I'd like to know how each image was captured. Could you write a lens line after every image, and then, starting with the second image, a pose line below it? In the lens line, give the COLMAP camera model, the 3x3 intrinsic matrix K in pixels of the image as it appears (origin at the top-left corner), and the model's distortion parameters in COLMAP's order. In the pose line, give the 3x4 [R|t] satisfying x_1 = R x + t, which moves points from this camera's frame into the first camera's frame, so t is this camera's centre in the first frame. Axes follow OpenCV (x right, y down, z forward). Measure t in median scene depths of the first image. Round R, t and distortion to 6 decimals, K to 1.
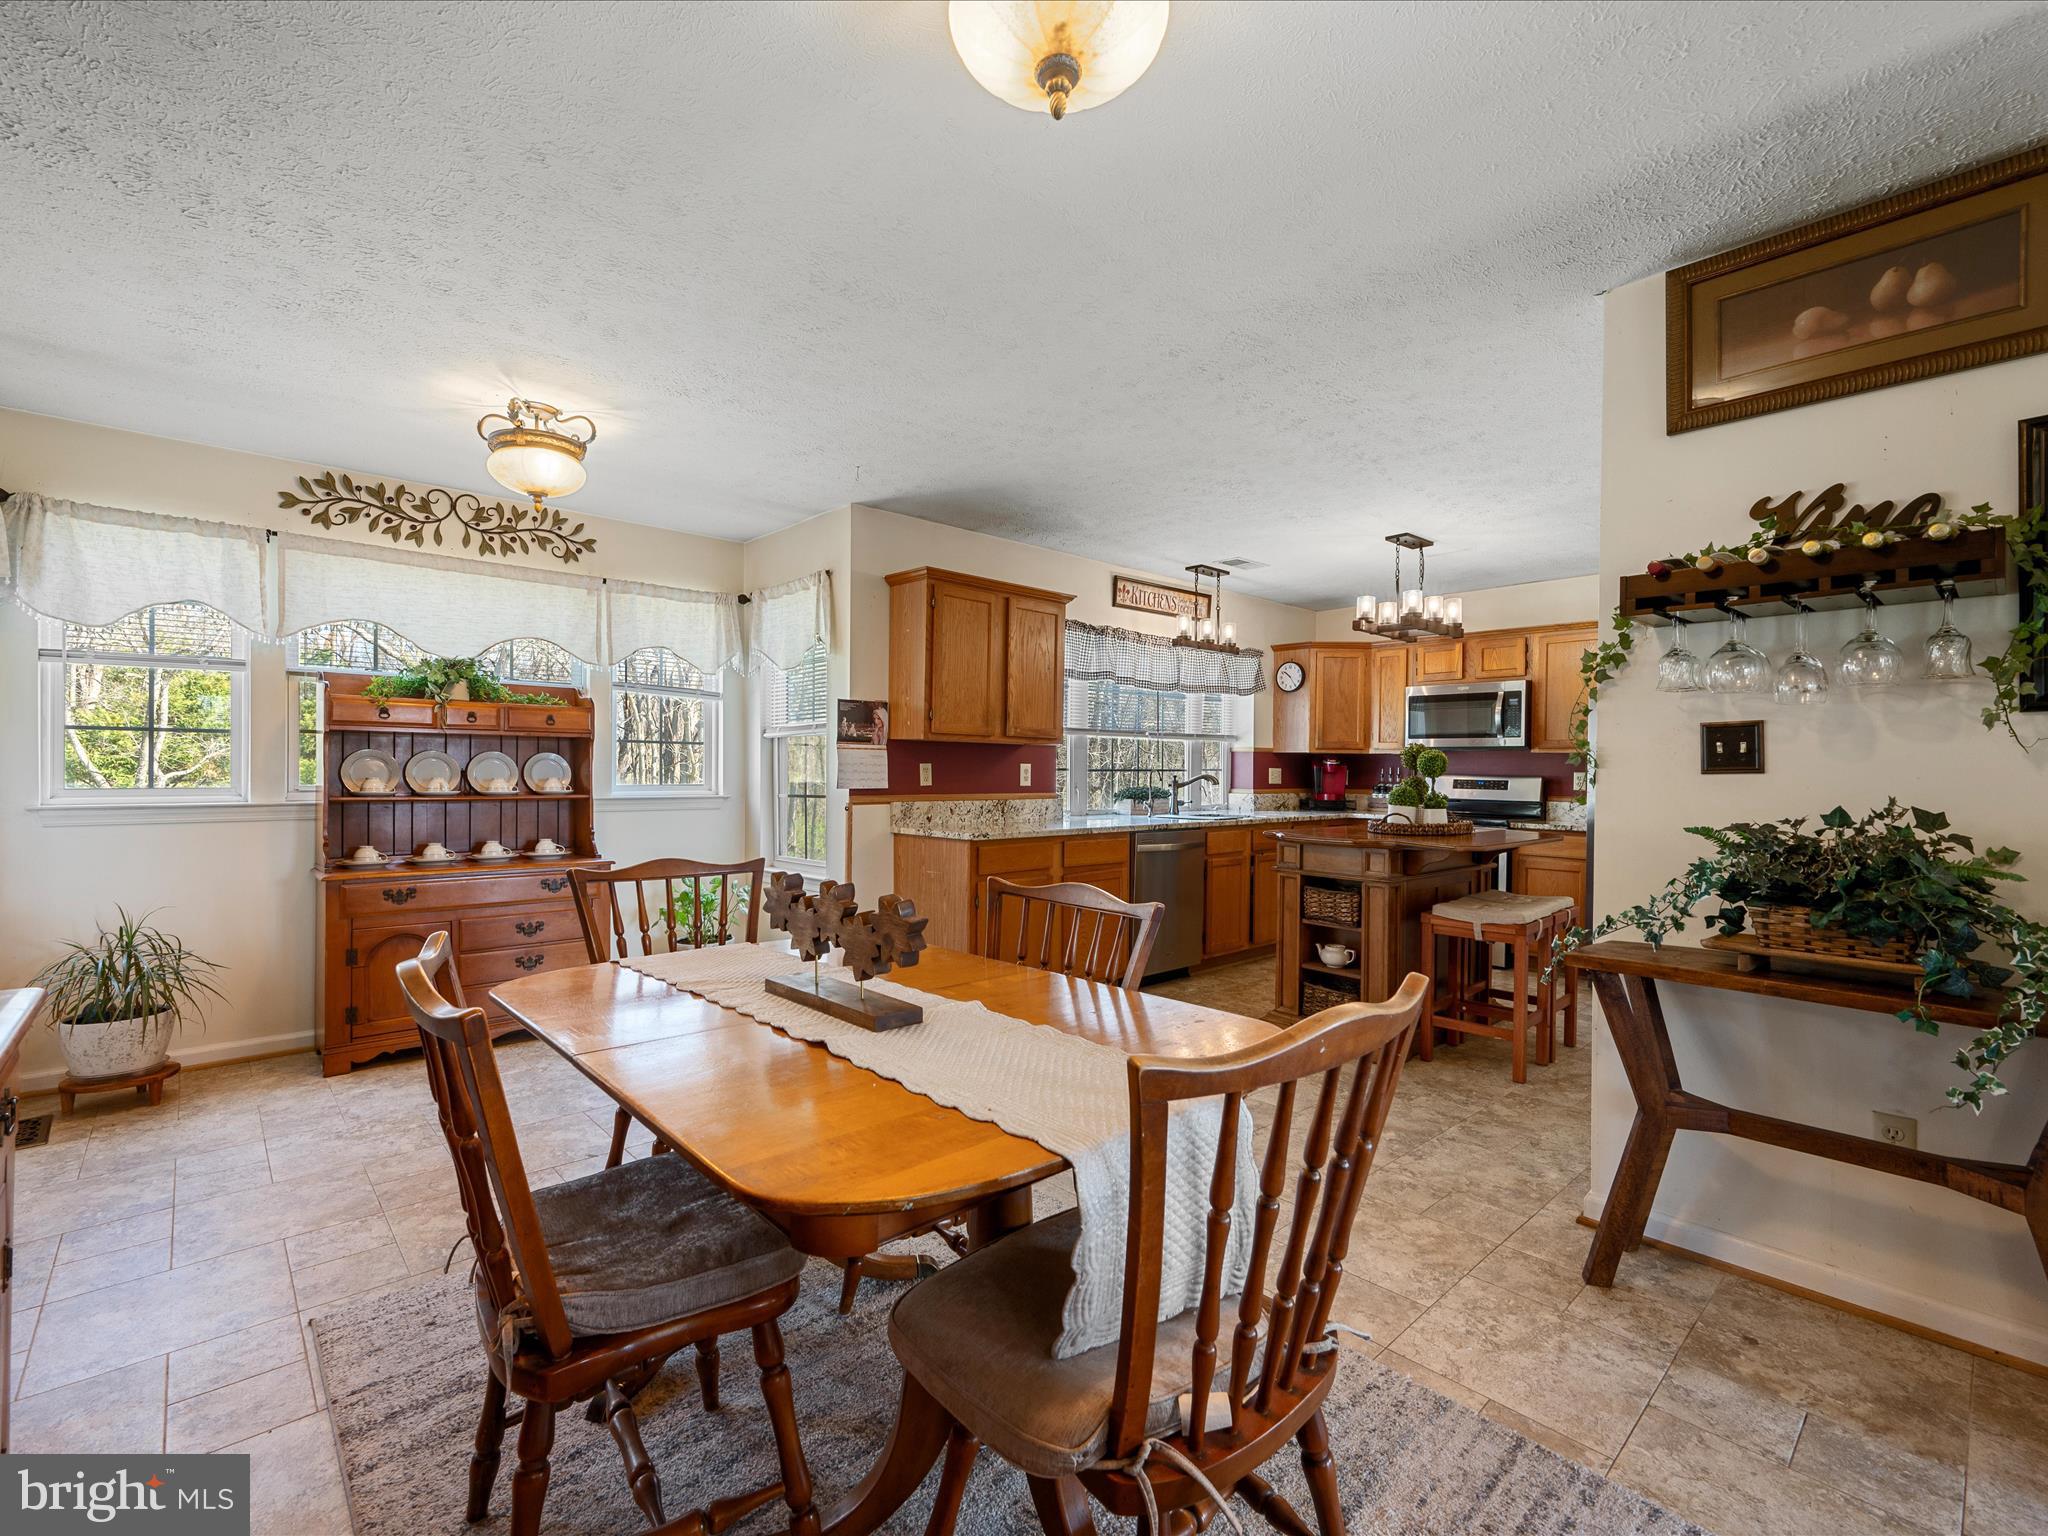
lens RADIAL K [[919.1, 0, 1028.1], [0, 919.1, 795.4], [0, 0, 1]] dist [0.002309, -0.000176]
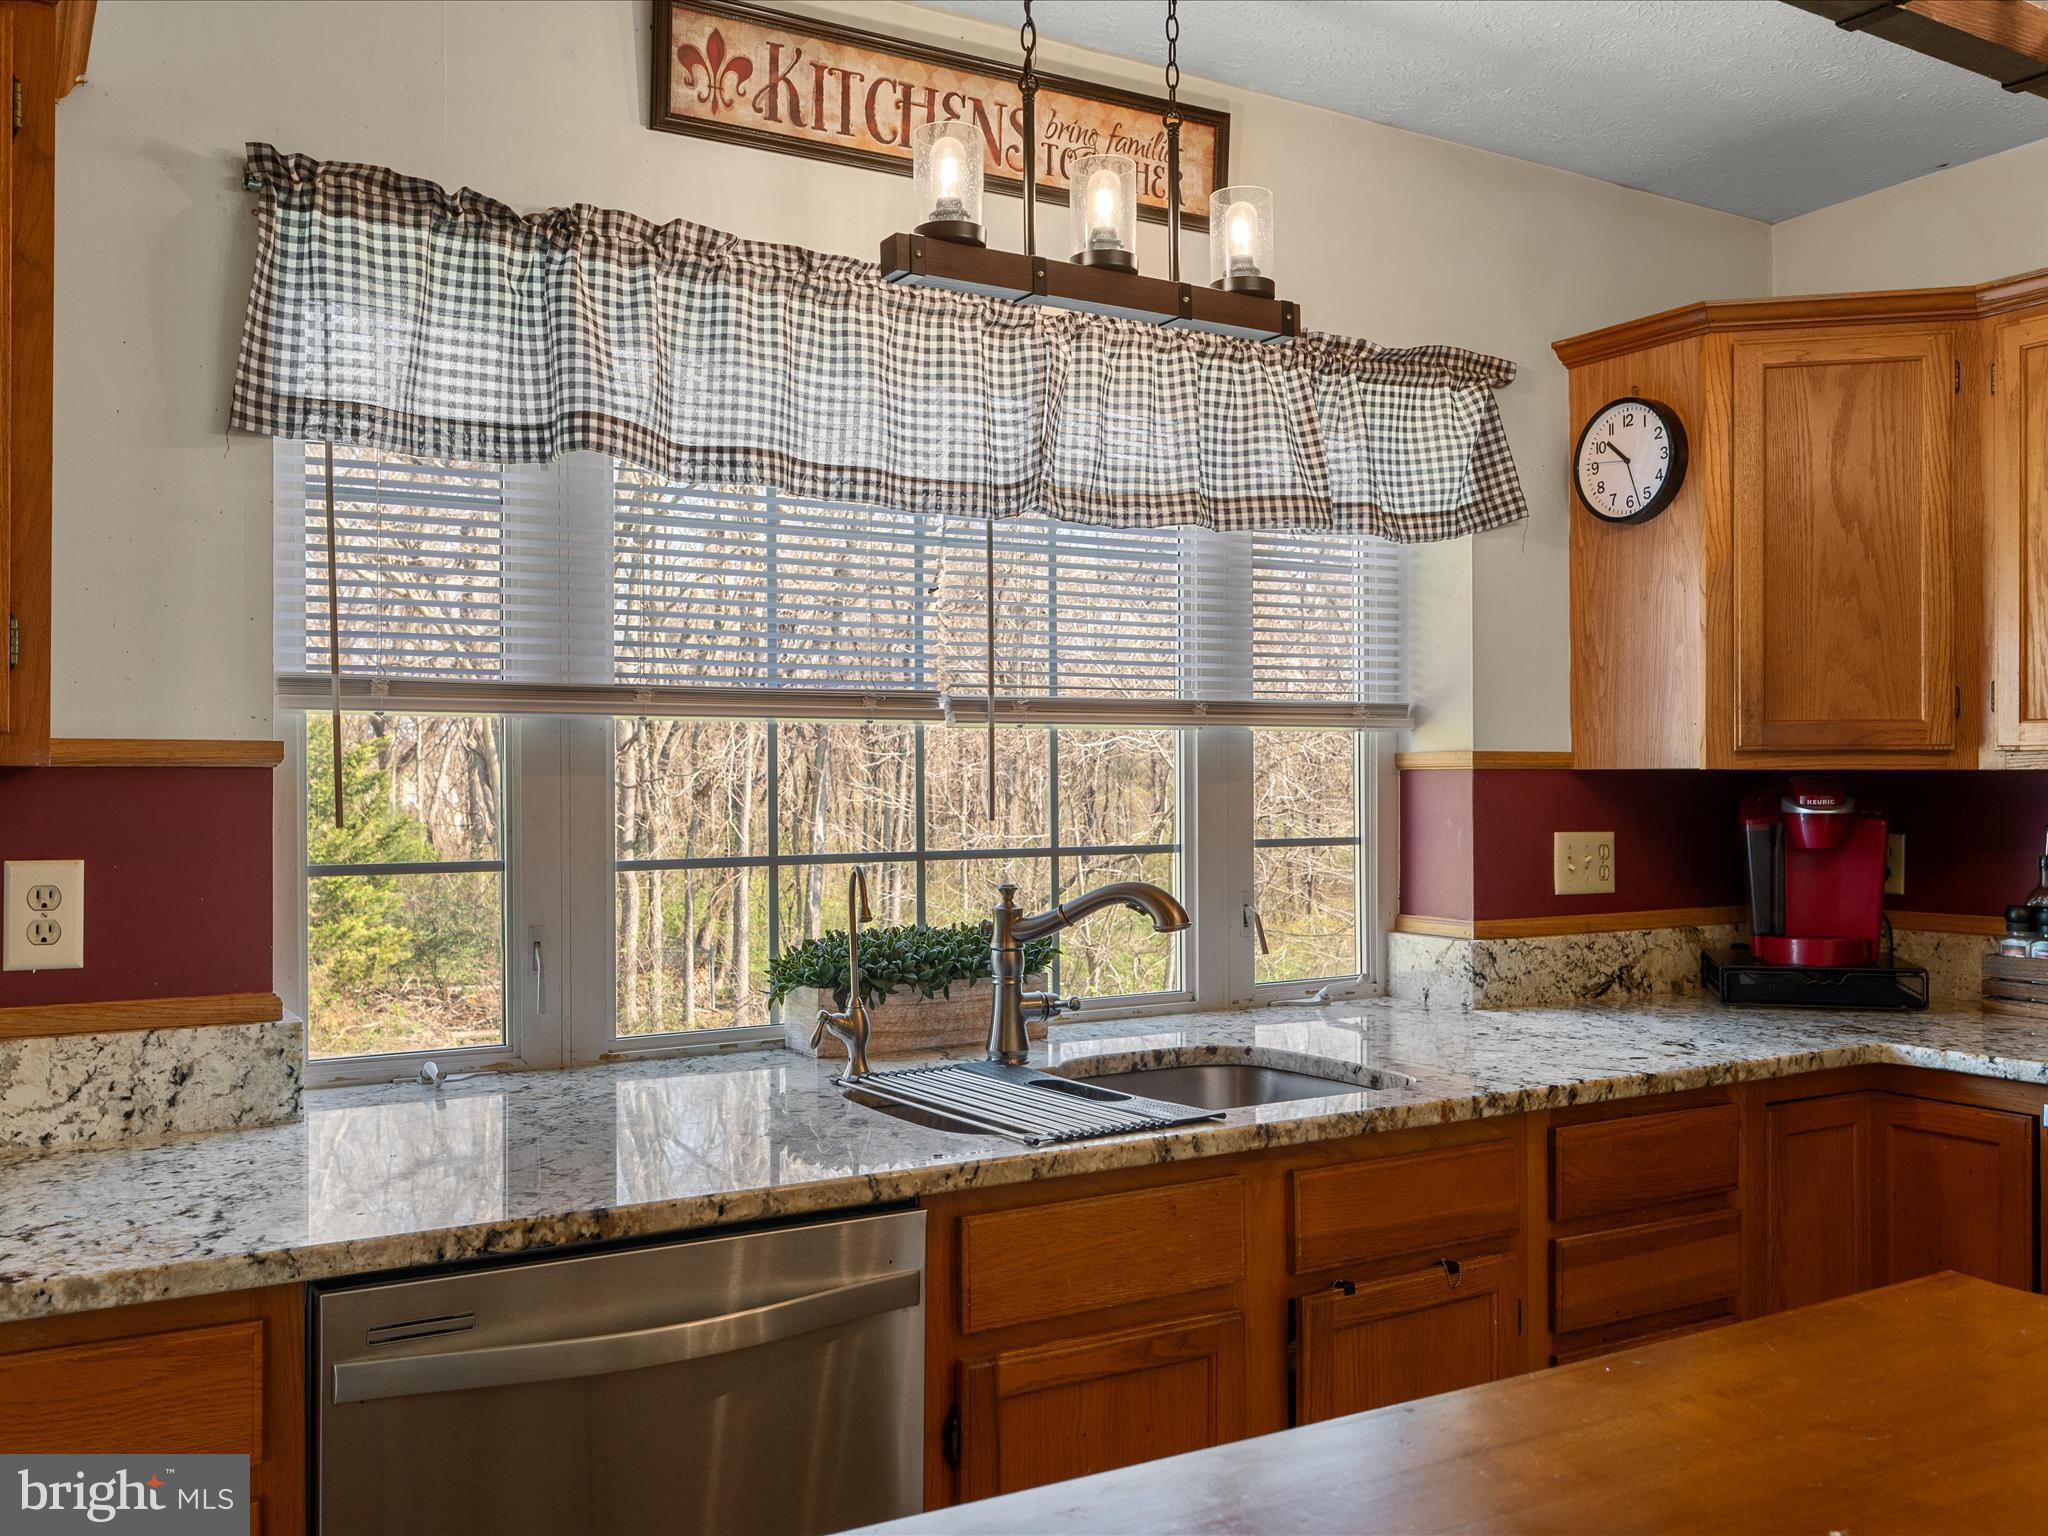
lens RADIAL K [[1760.0, 0, 1025.0], [0, 1760.0, 795.6], [0, 0, 1]] dist [-0.000318, -0.001403]
pose [[0.980298, -0.011319, -0.197201, 0.220631], [0.006117, 0.999618, -0.026968, -0.028189], [0.197431, 0.025231, 0.979992, 0.513165]]
